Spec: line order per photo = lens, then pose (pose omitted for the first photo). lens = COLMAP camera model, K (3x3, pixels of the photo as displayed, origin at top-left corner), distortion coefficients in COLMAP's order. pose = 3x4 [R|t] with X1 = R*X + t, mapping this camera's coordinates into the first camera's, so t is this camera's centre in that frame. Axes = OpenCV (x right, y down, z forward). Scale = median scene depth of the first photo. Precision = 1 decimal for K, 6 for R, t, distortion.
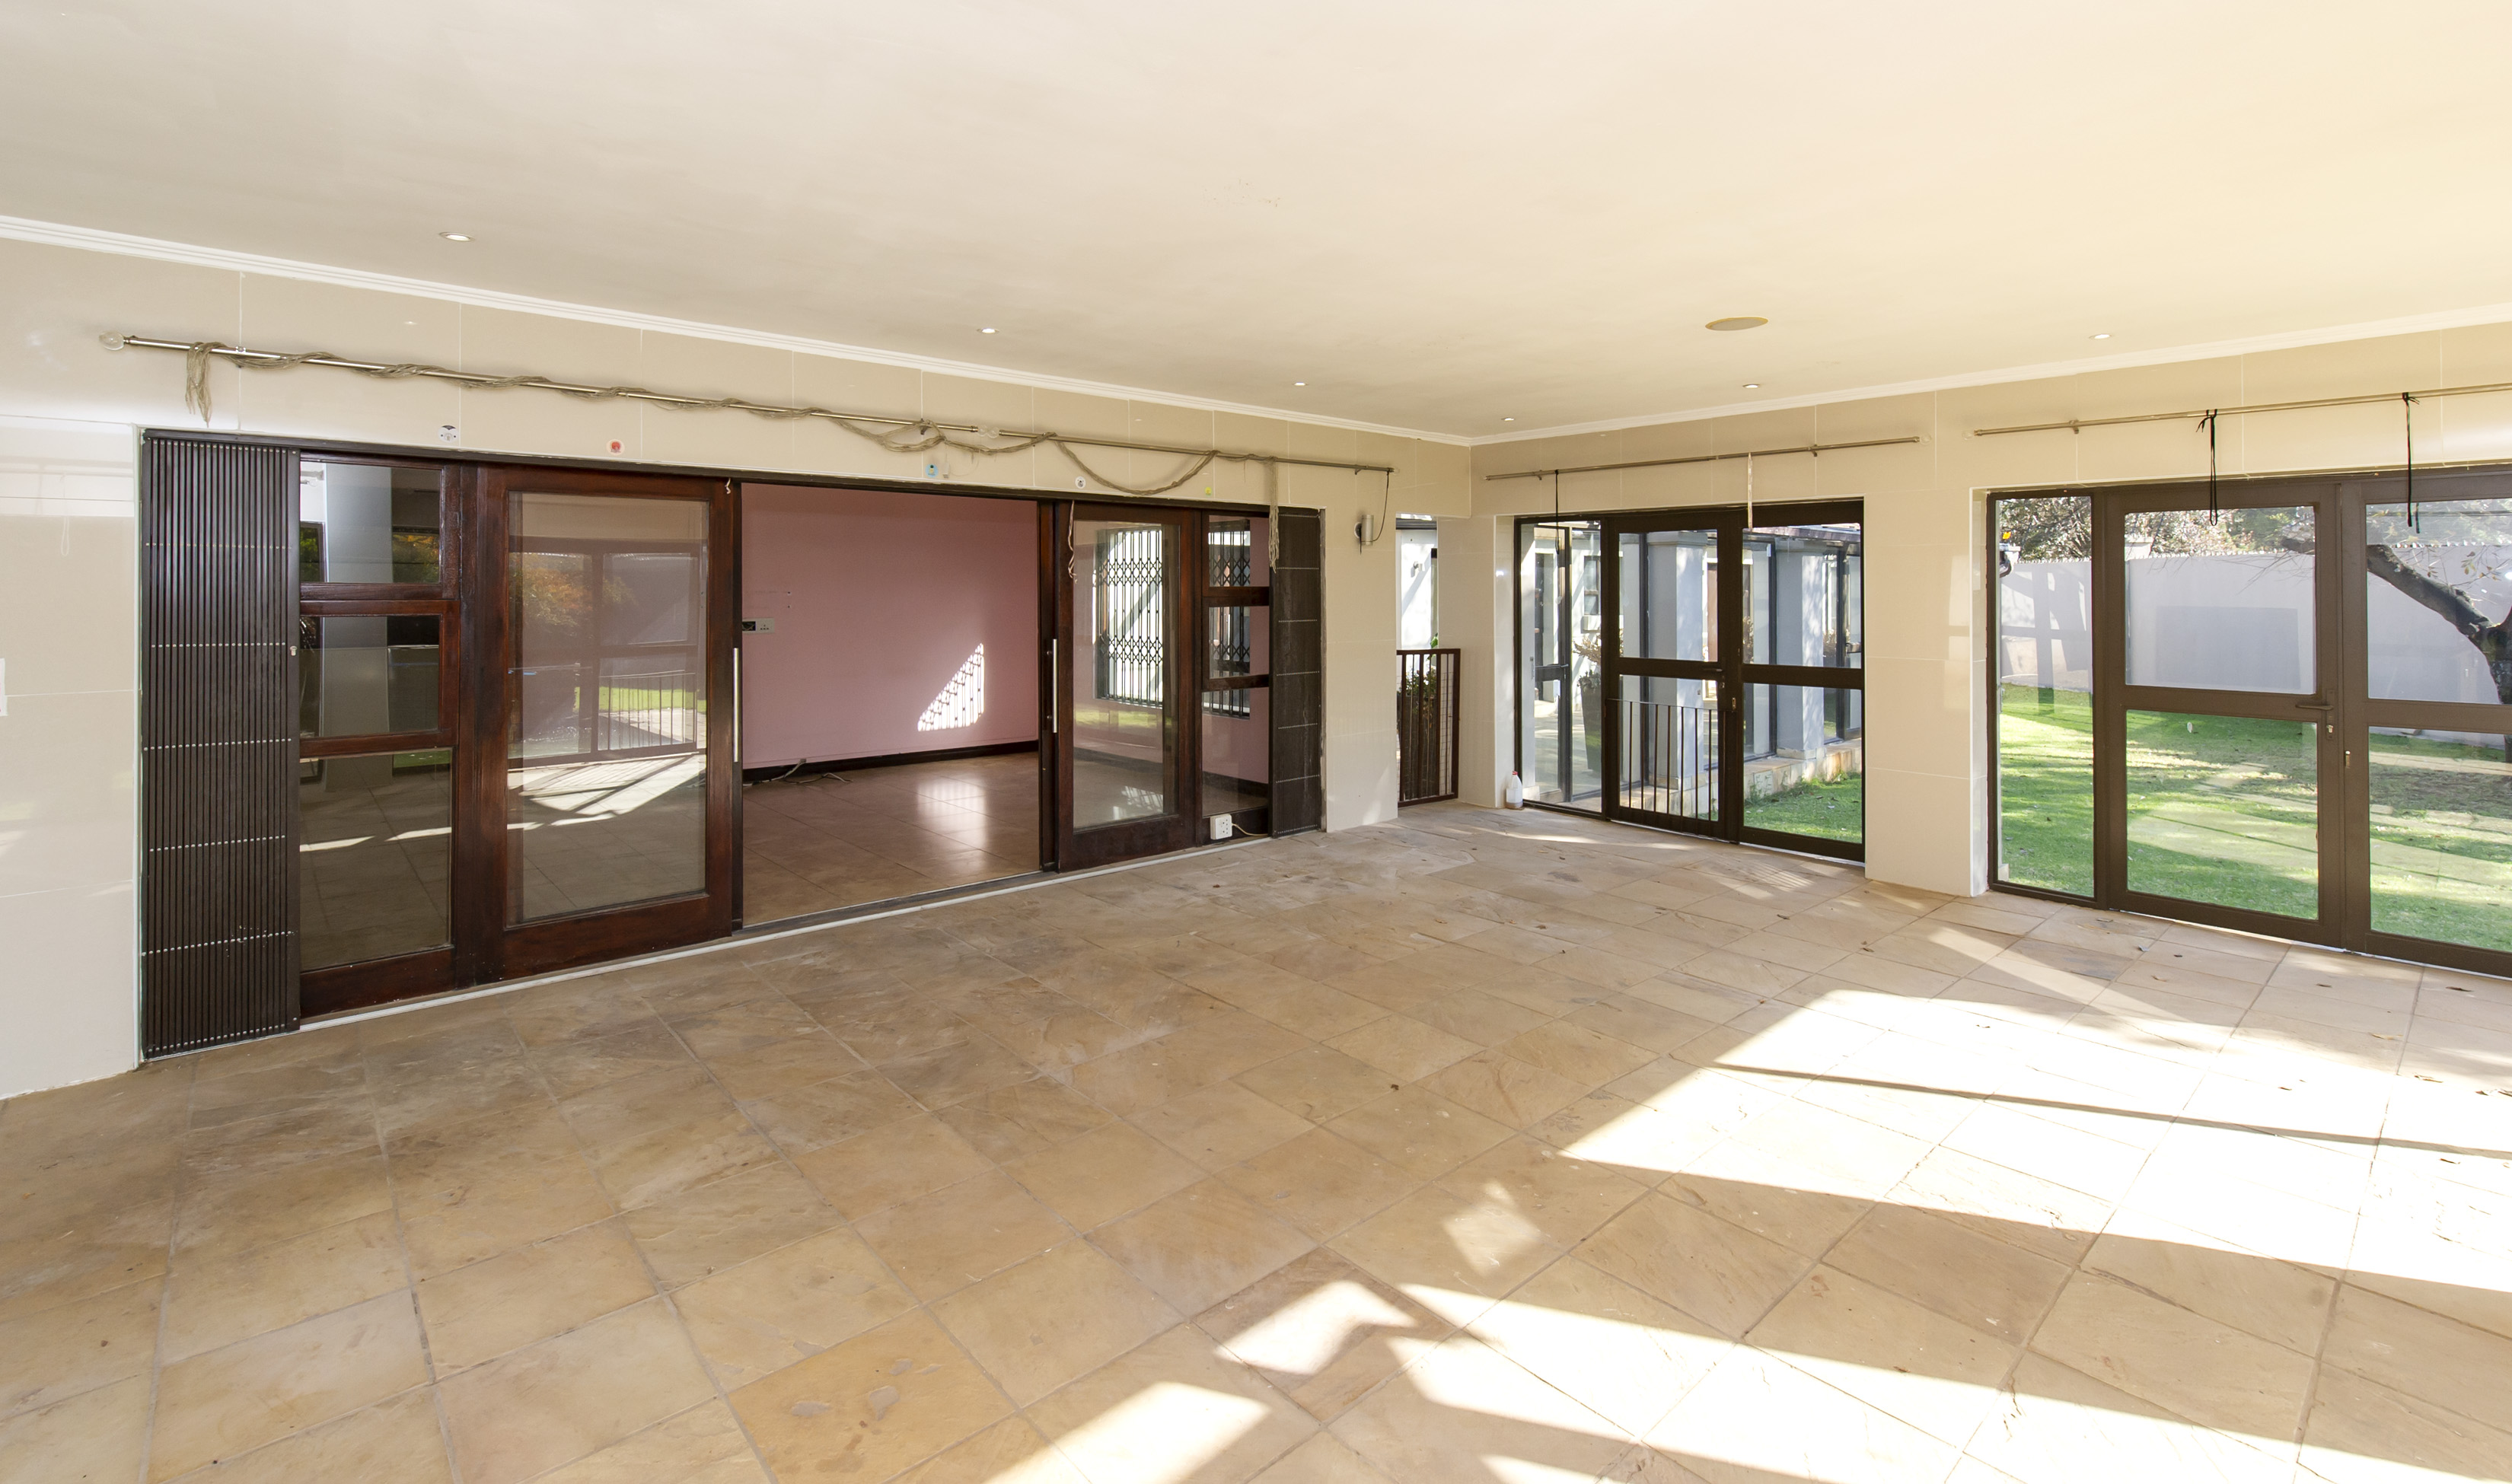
lens RADIAL K [[1113.8, 0, 1251.8], [0, 1113.8, 643.6], [0, 0, 1]] dist [0.002924, 0.000388]
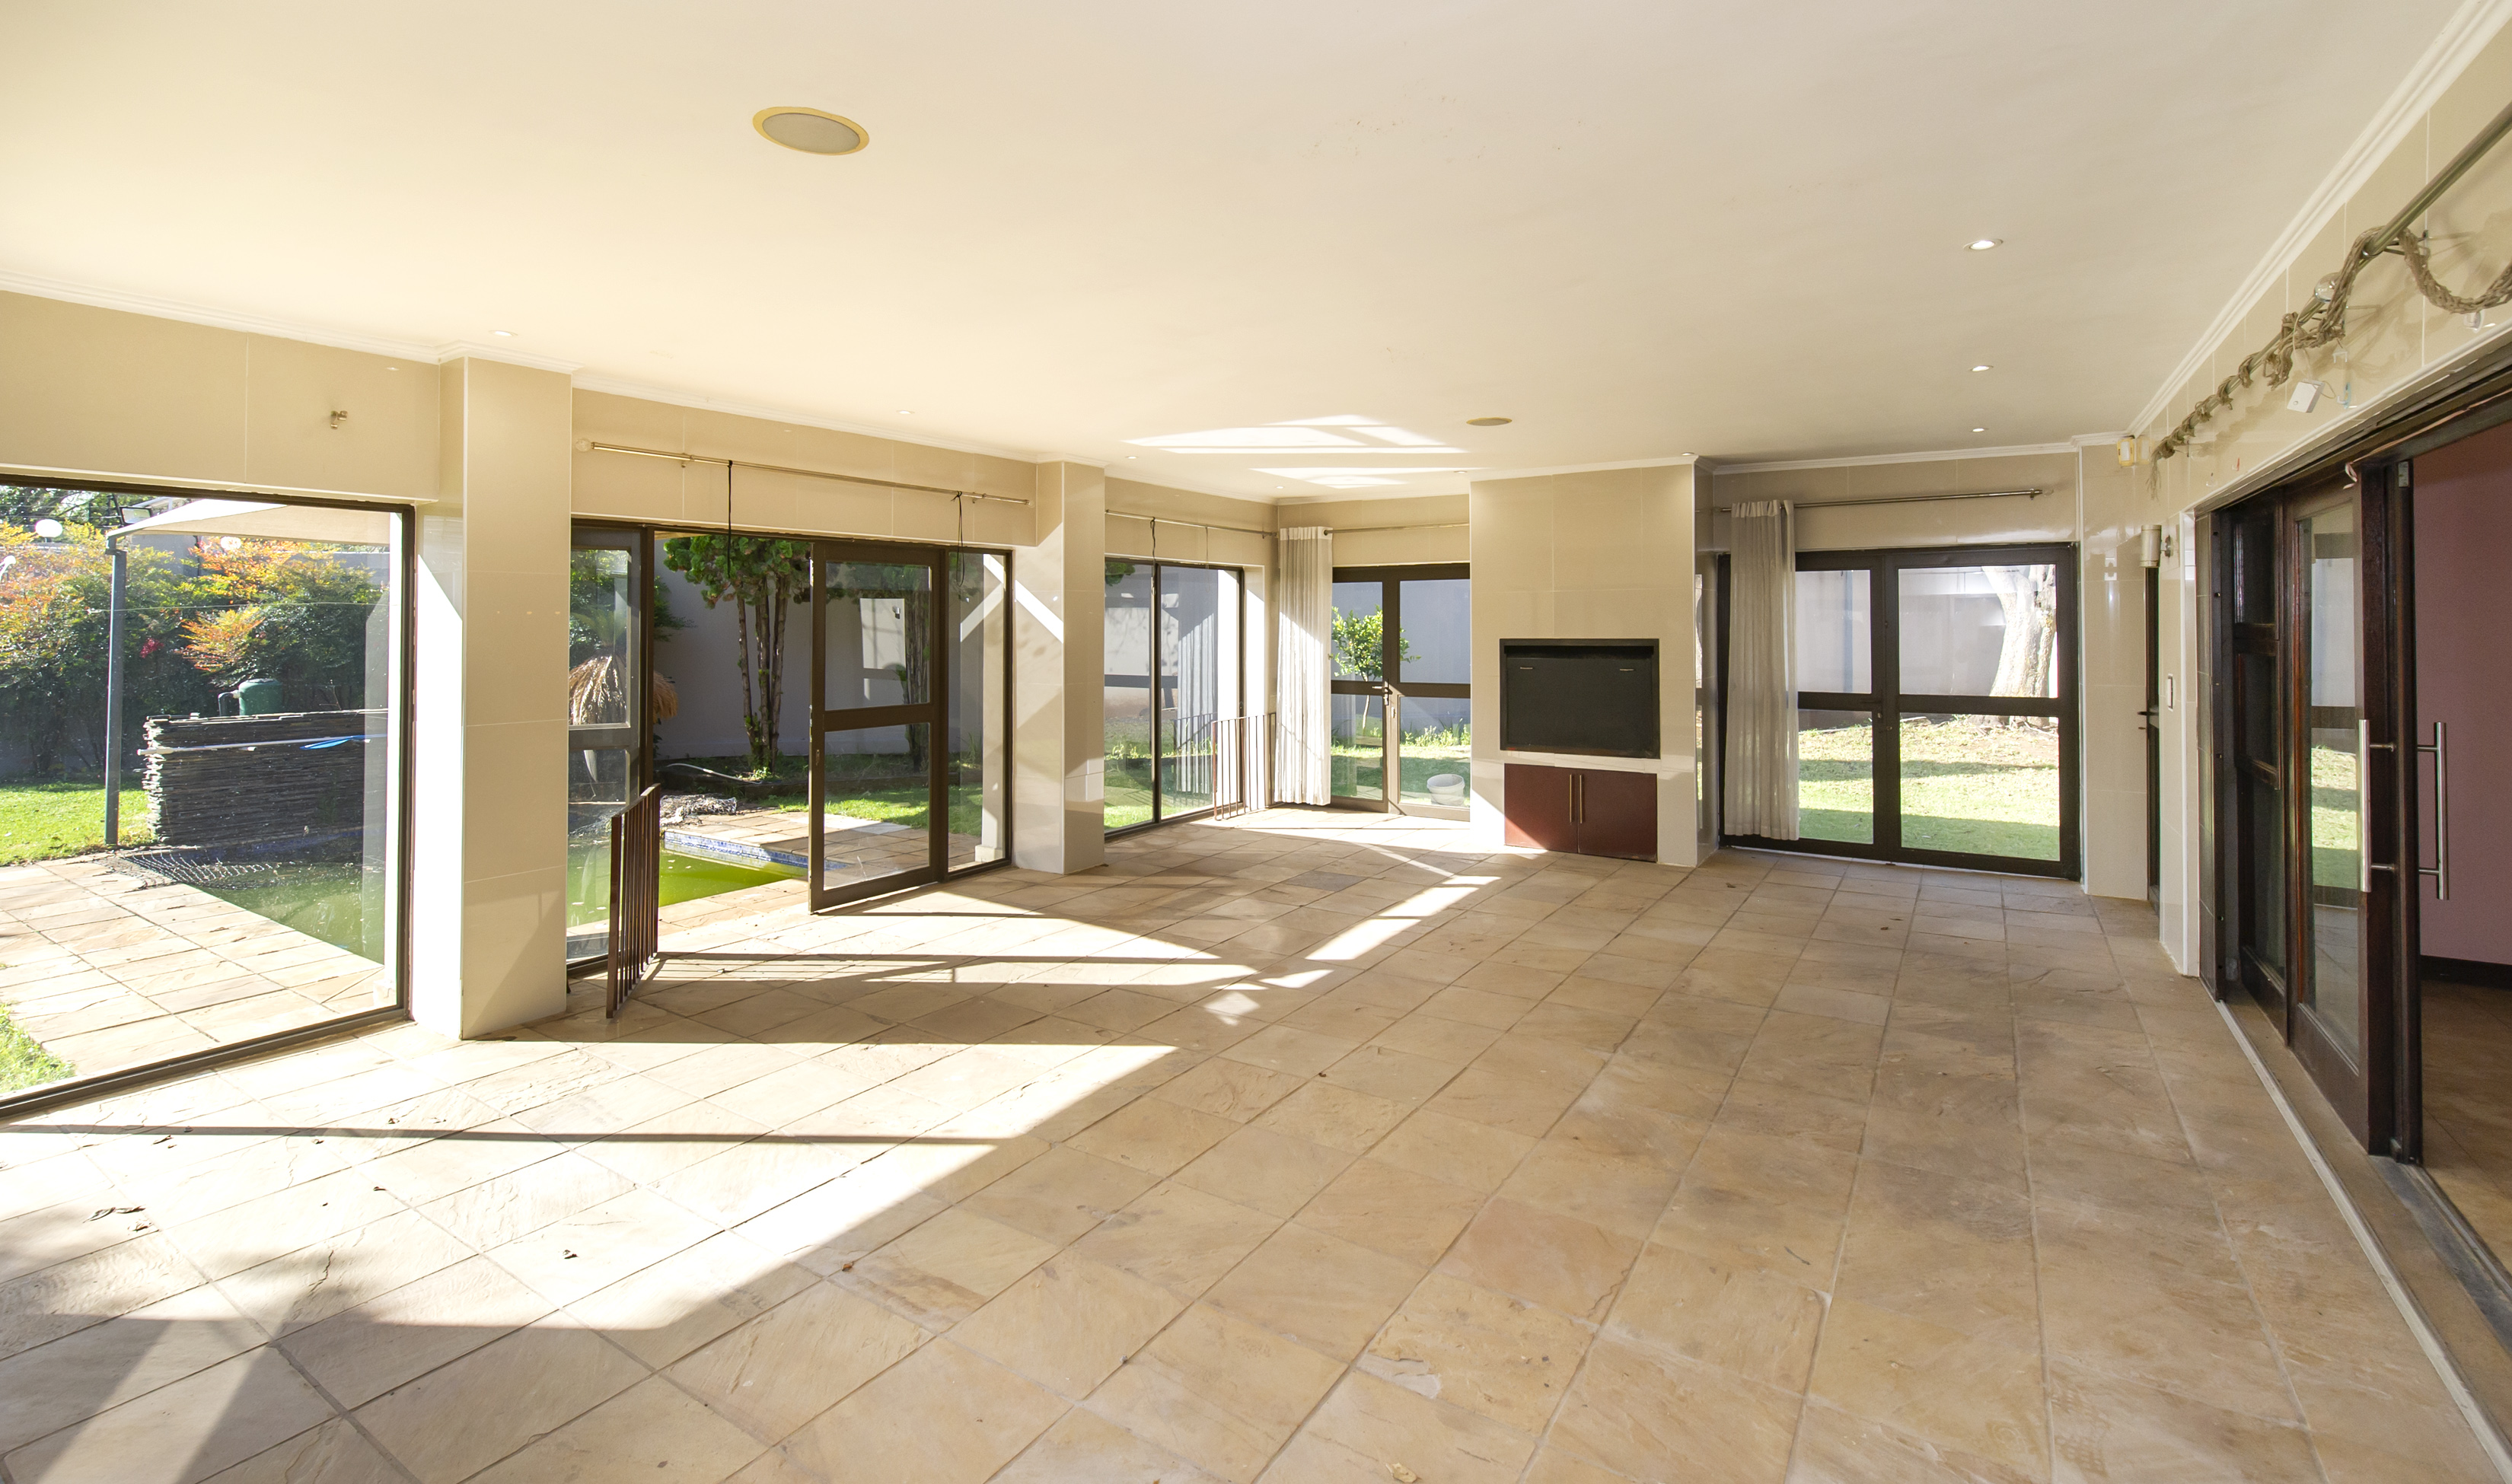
lens RADIAL K [[1113.8, 0, 1251.8], [0, 1113.8, 643.6], [0, 0, 1]] dist [0.002924, 0.000388]
pose [[-0.967105, -0.005009, -0.254327, 0.486303], [-0.001966, 0.999923, -0.012214, -0.025246], [0.254369, -0.011313, -0.967041, 2.079091]]
